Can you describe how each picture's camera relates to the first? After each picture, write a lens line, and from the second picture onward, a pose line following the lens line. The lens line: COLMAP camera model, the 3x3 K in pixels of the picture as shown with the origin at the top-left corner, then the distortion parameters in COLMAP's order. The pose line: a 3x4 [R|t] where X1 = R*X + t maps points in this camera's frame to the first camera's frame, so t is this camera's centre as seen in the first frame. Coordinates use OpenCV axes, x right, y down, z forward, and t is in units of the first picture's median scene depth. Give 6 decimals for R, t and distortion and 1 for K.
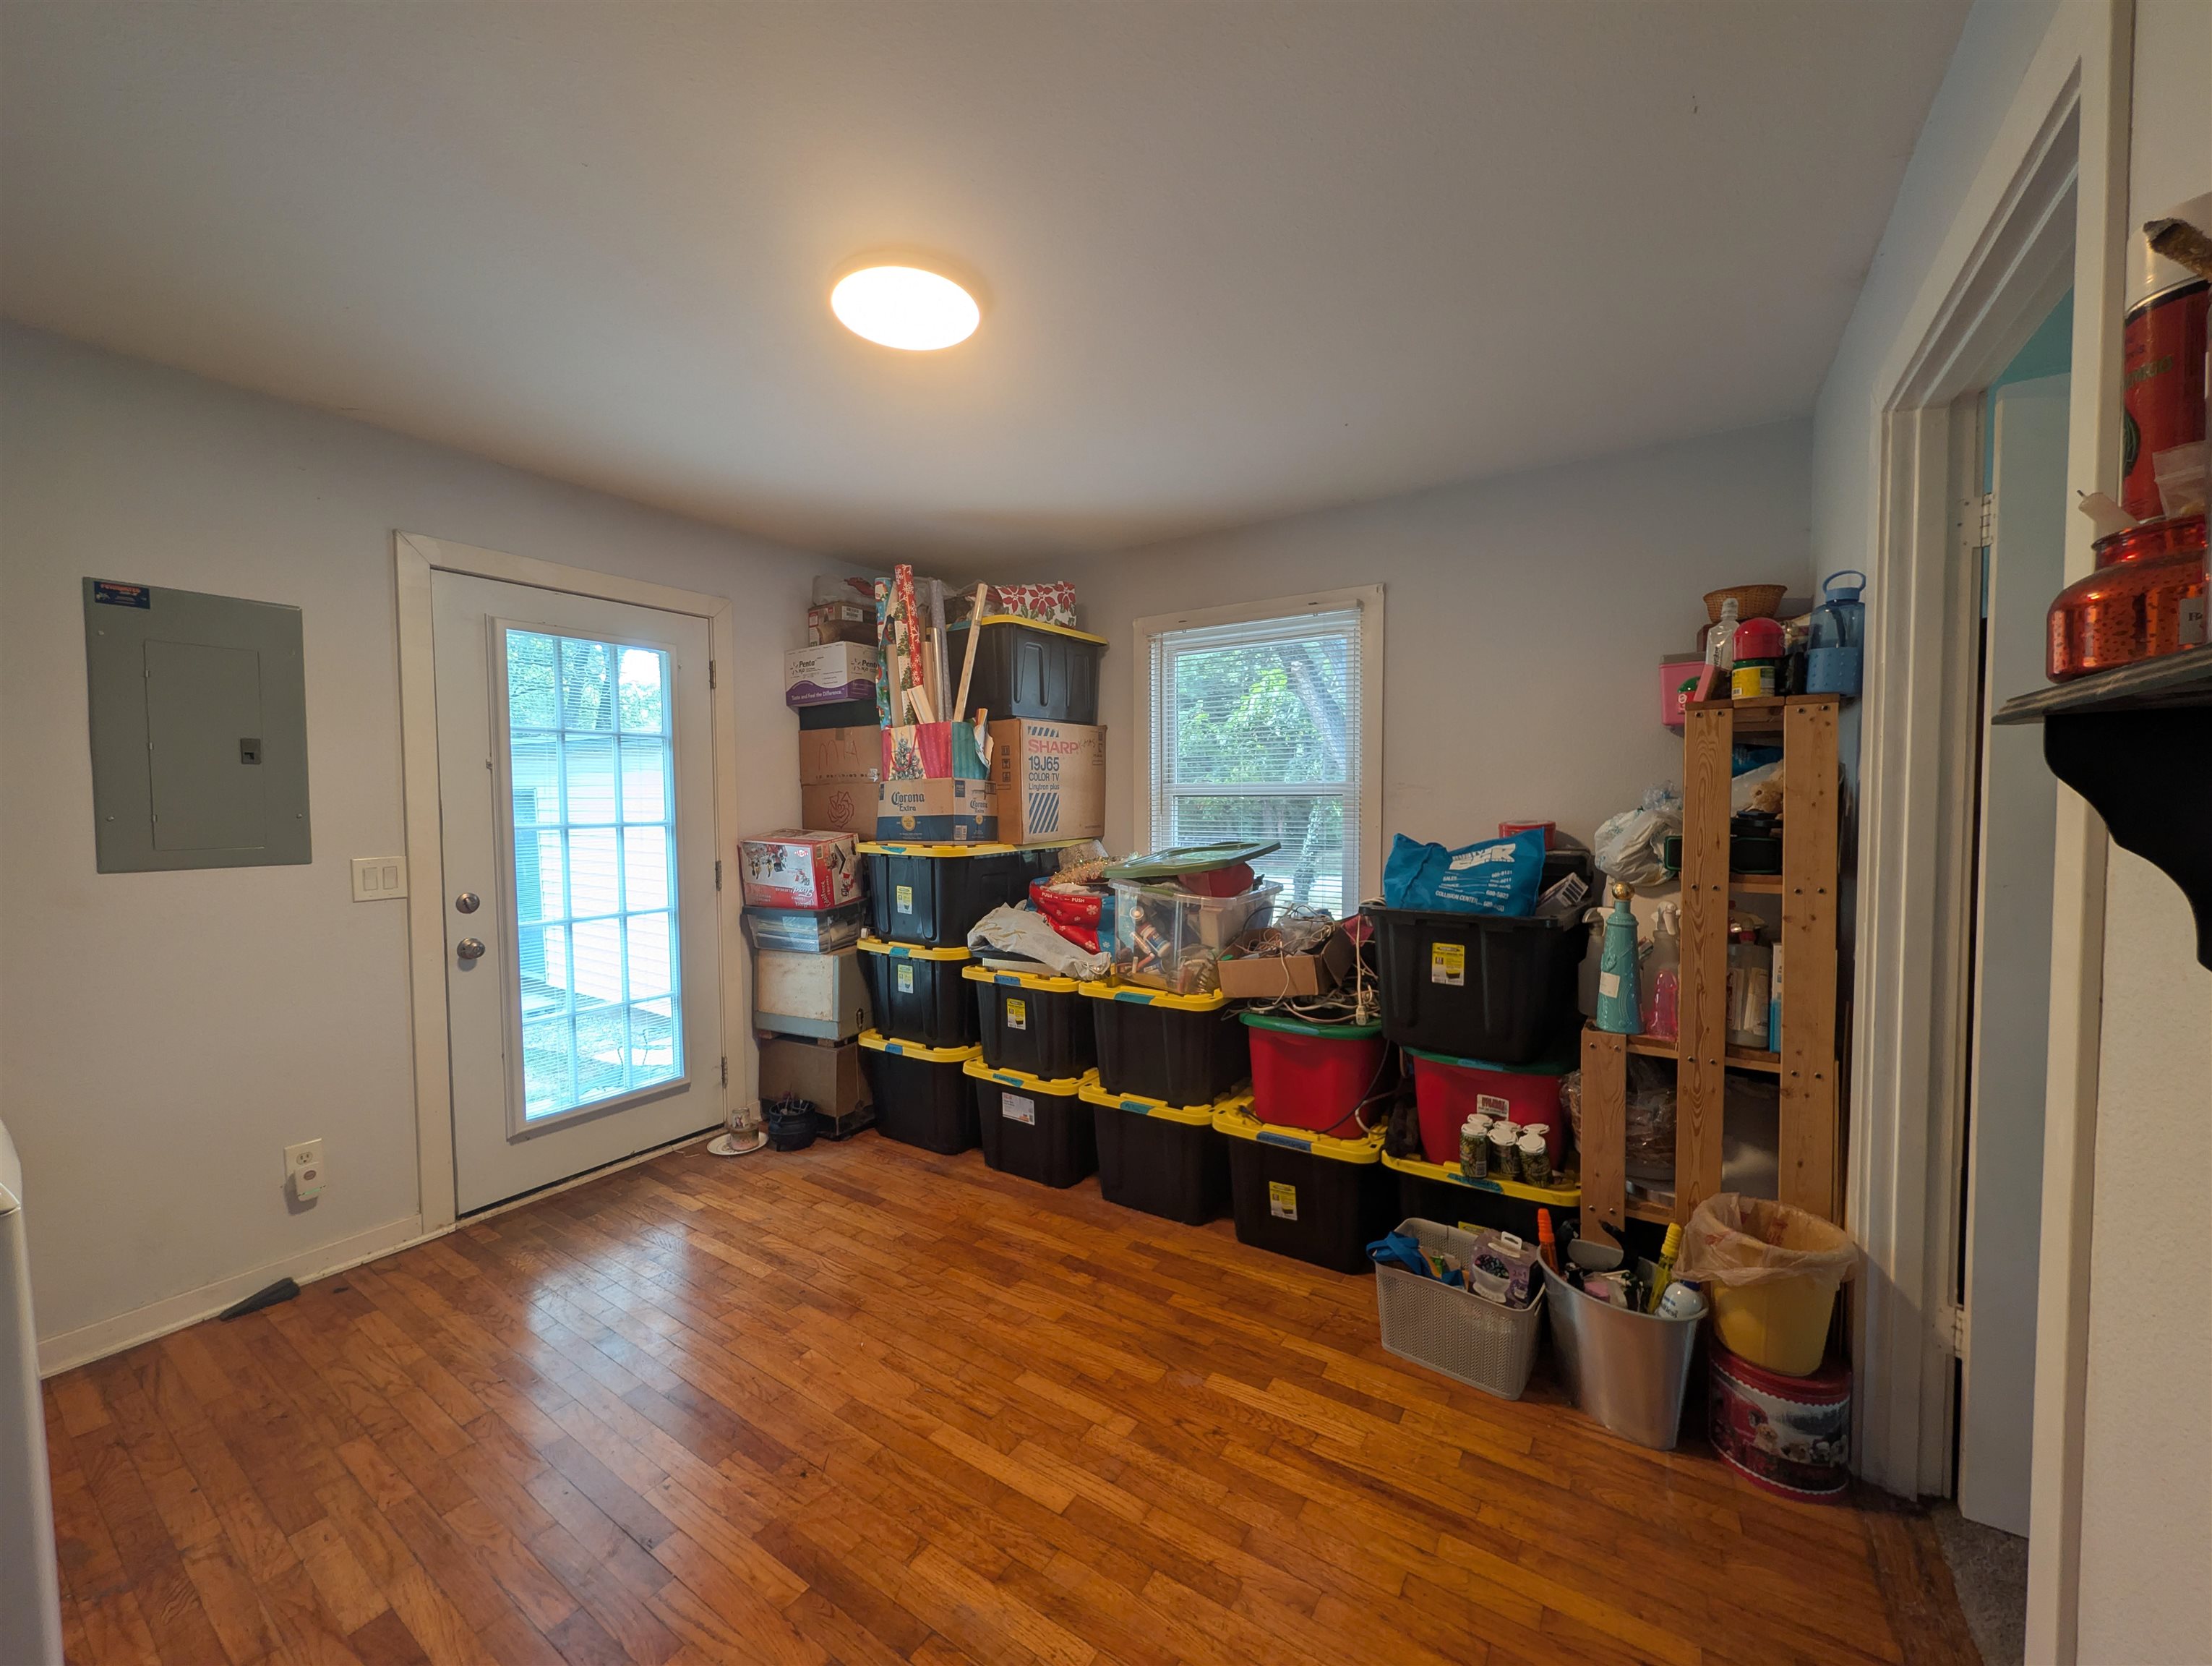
lens RADIAL K [[860.8, 0, 1103.1], [0, 860.8, 832.2], [0, 0, 1]] dist [0.000854, 0.000479]
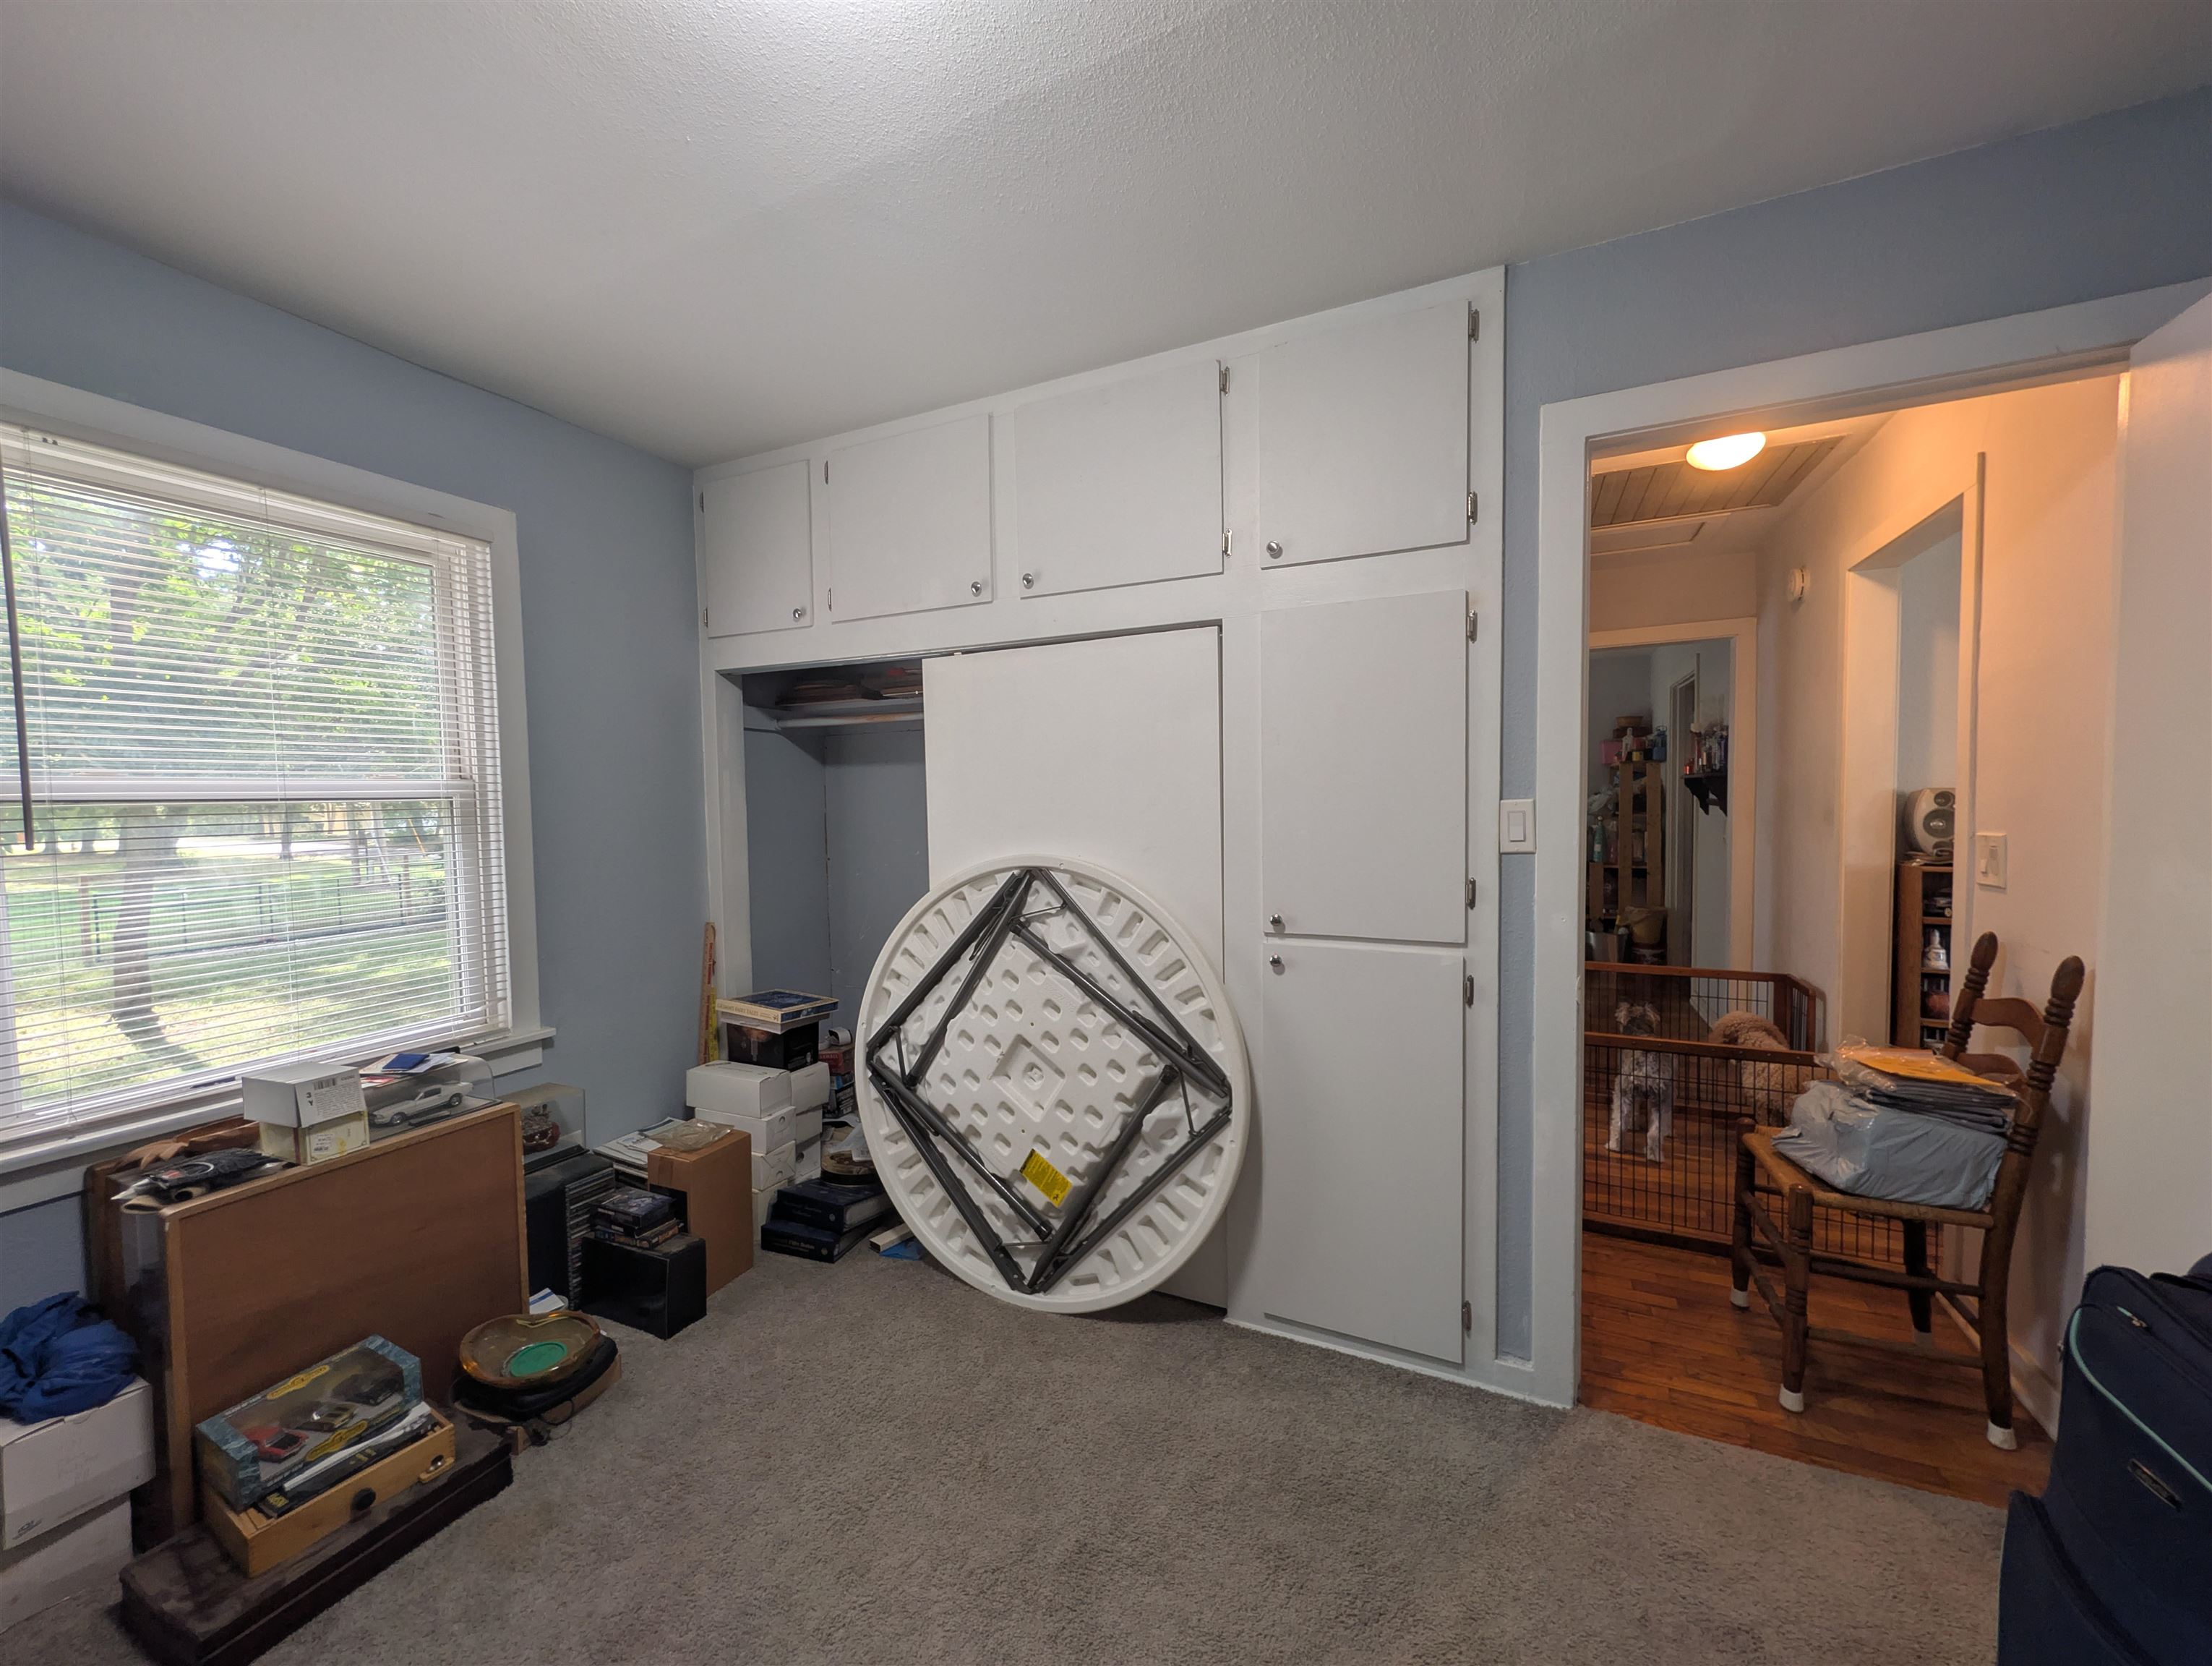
lens RADIAL K [[860.8, 0, 1104.4], [0, 860.8, 833.7], [0, 0, 1]] dist [0.000854, 0.000479]
pose [[0.991521, -0.012336, 0.129357, -1.830963], [0.012682, 0.999918, -0.001851, 0.117308], [-0.129324, 0.003476, 0.991596, -2.161634]]
